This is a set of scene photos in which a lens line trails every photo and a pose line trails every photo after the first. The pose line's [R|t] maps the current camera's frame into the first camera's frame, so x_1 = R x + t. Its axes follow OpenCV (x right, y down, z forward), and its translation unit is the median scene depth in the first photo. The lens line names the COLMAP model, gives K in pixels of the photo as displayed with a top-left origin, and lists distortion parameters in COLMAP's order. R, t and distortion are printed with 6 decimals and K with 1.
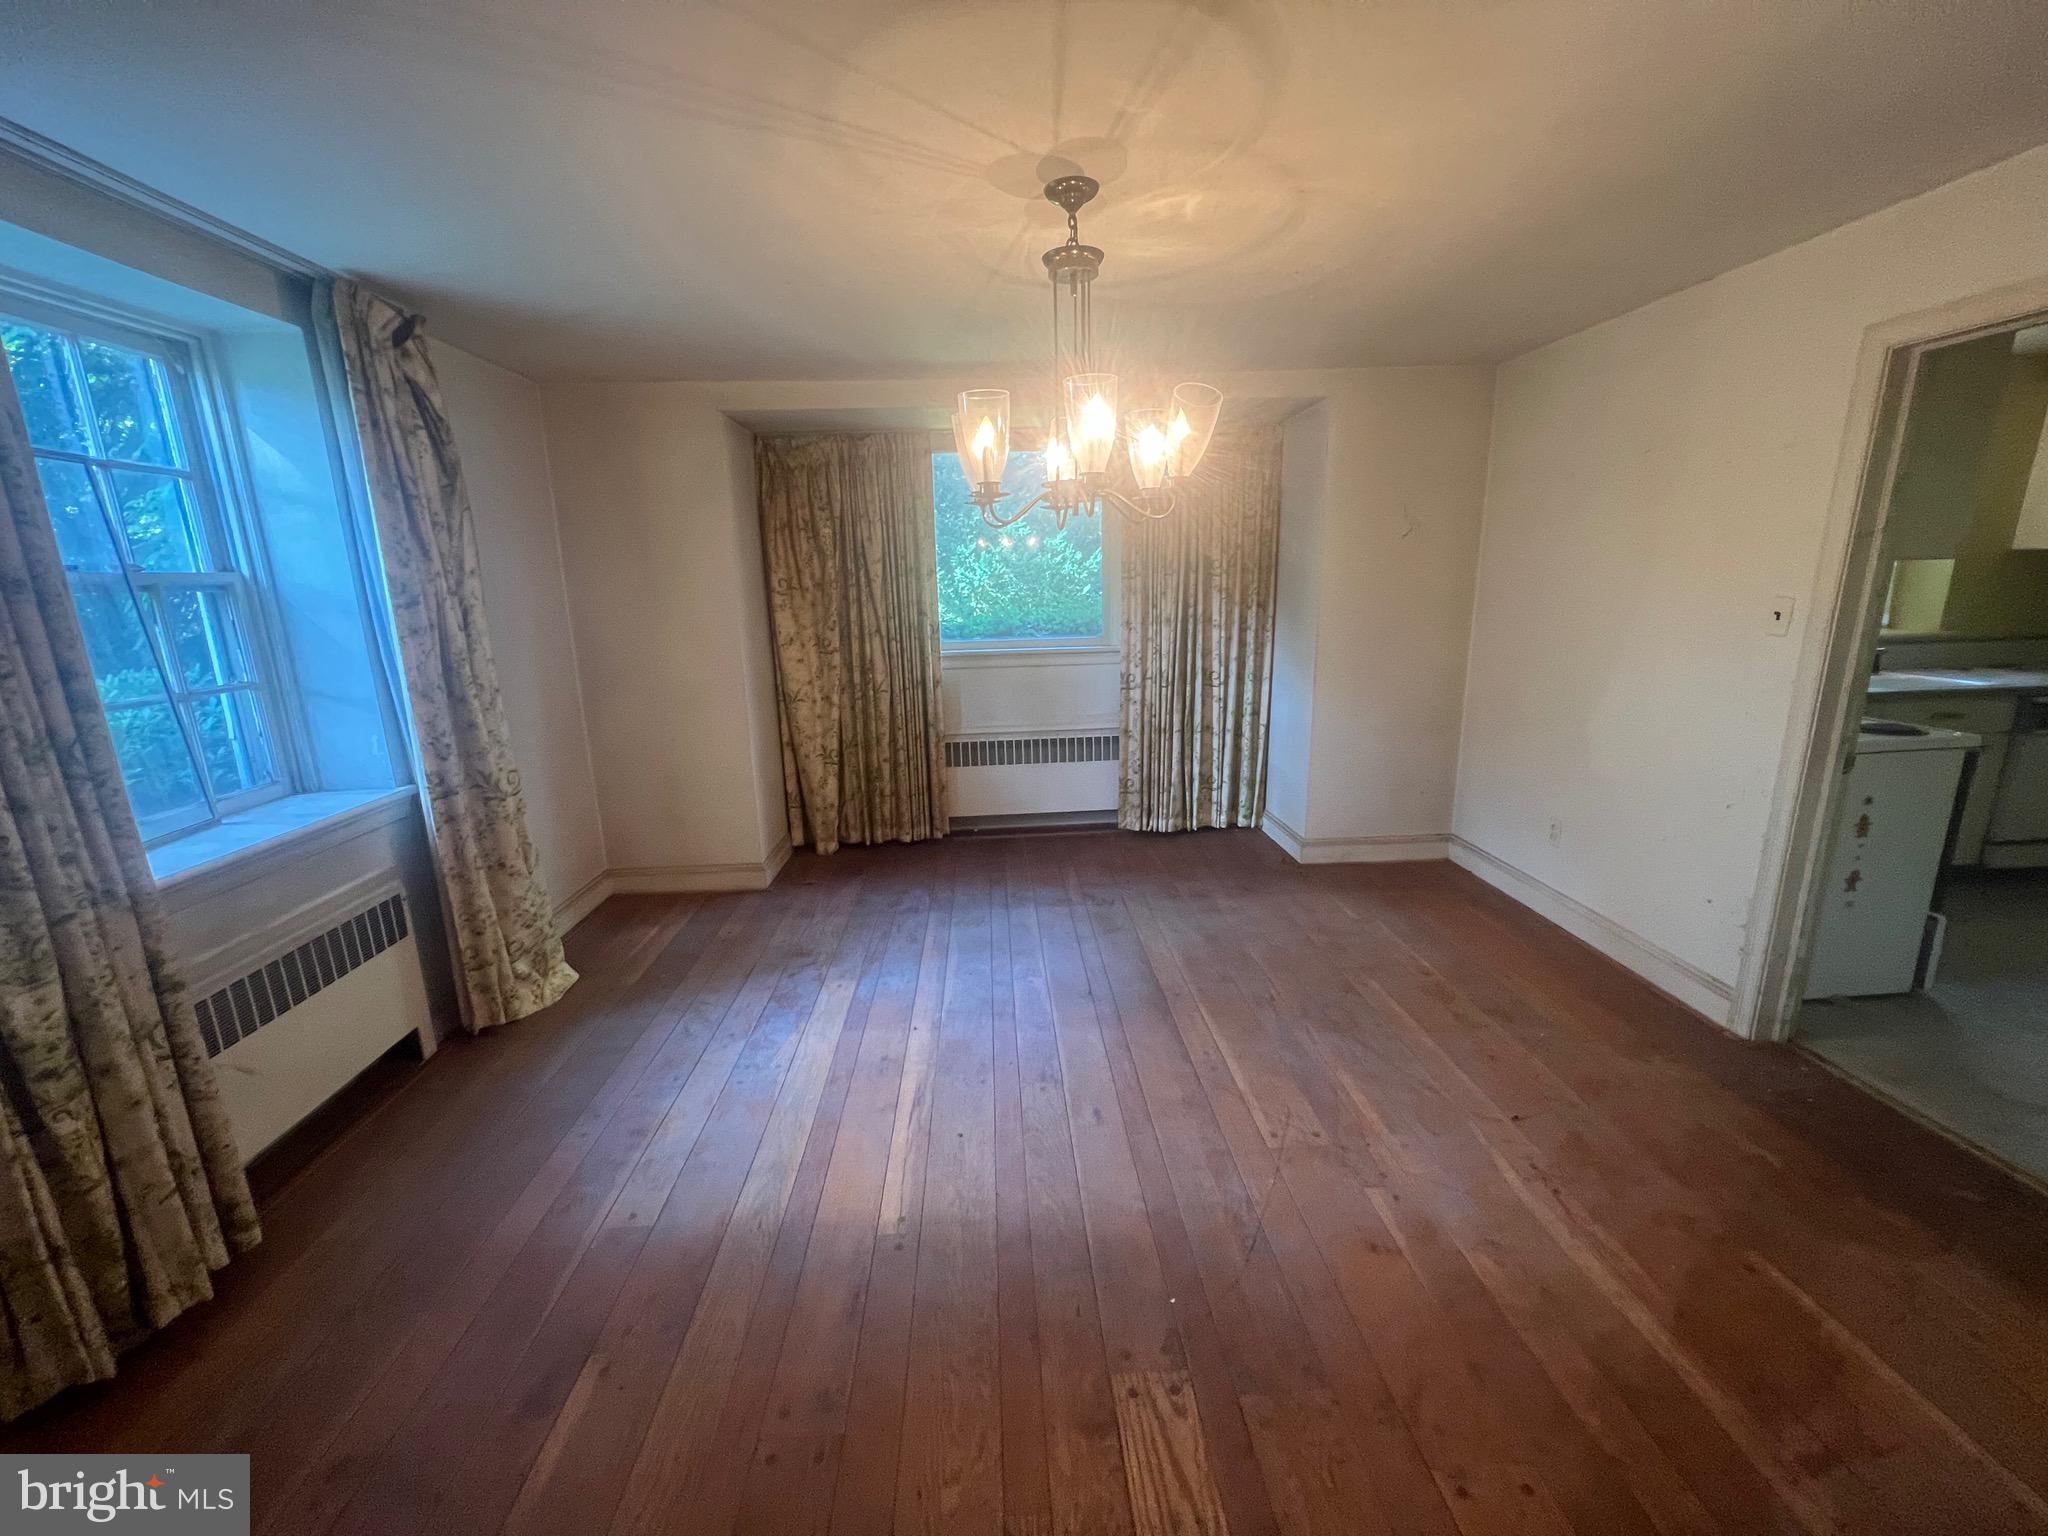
lens RADIAL K [[825.8, 0, 1024.0], [0, 825.8, 768.0], [0, 0, 1]] dist [-0.000173, 0.000232]
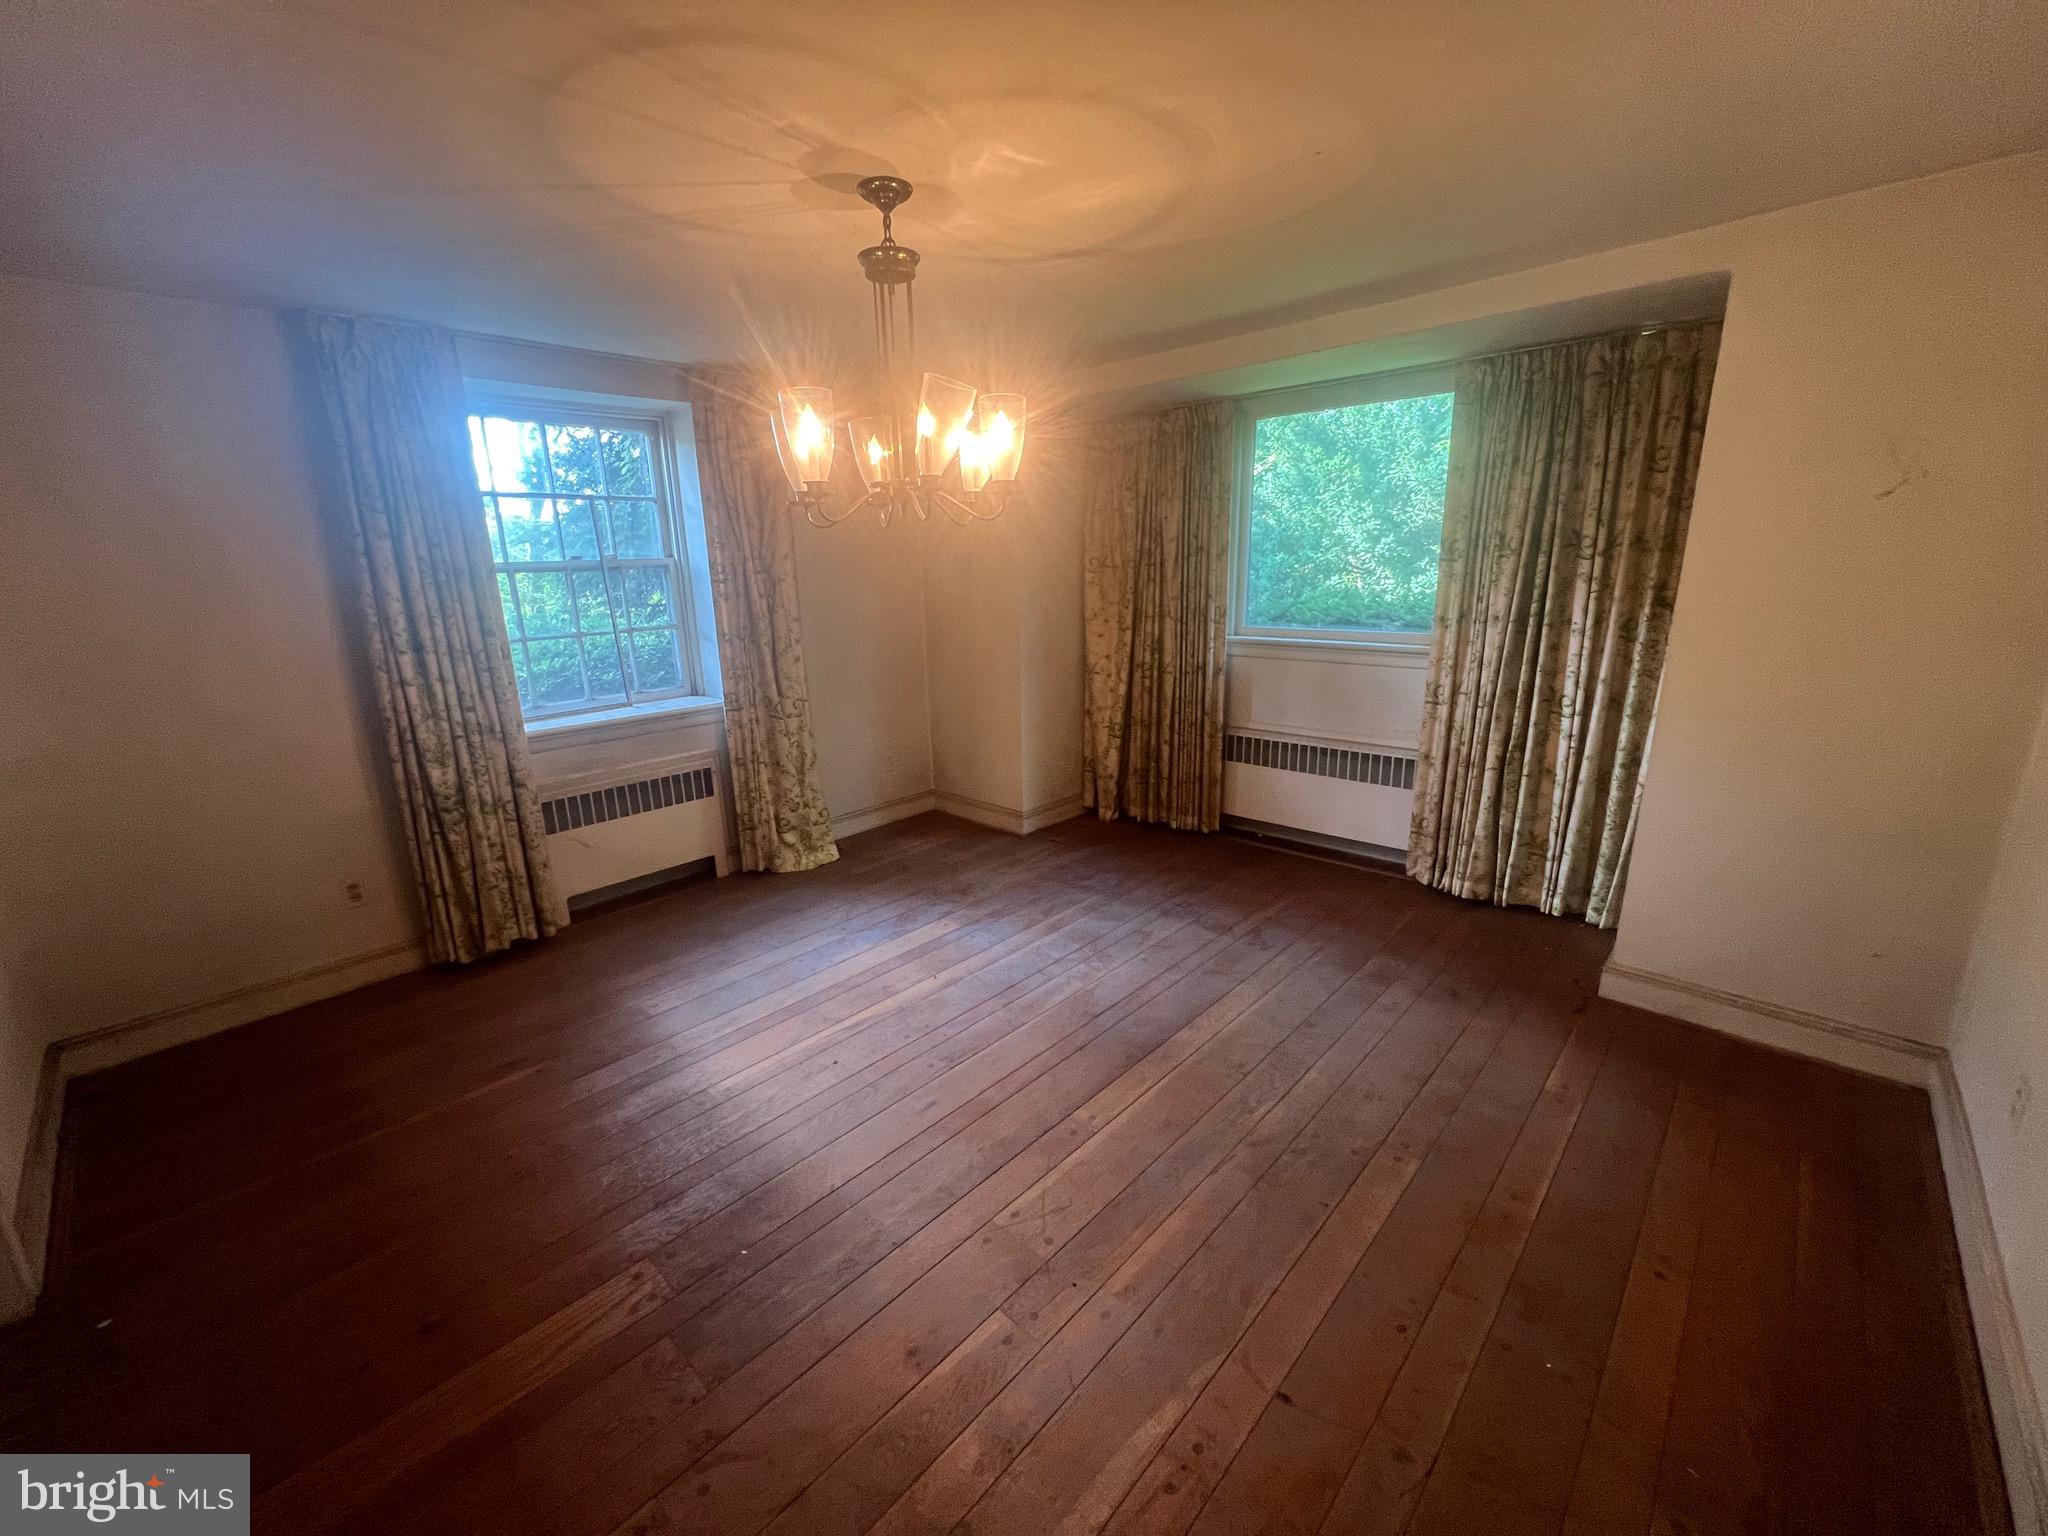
lens RADIAL K [[825.8, 0, 1024.0], [0, 825.8, 768.0], [0, 0, 1]] dist [-0.000173, 0.000232]
pose [[0.695304, 0.187610, -0.693797, 0.428097], [-0.156209, 0.981701, 0.108913, -0.063359], [0.701534, 0.032650, 0.711887, 0.184450]]
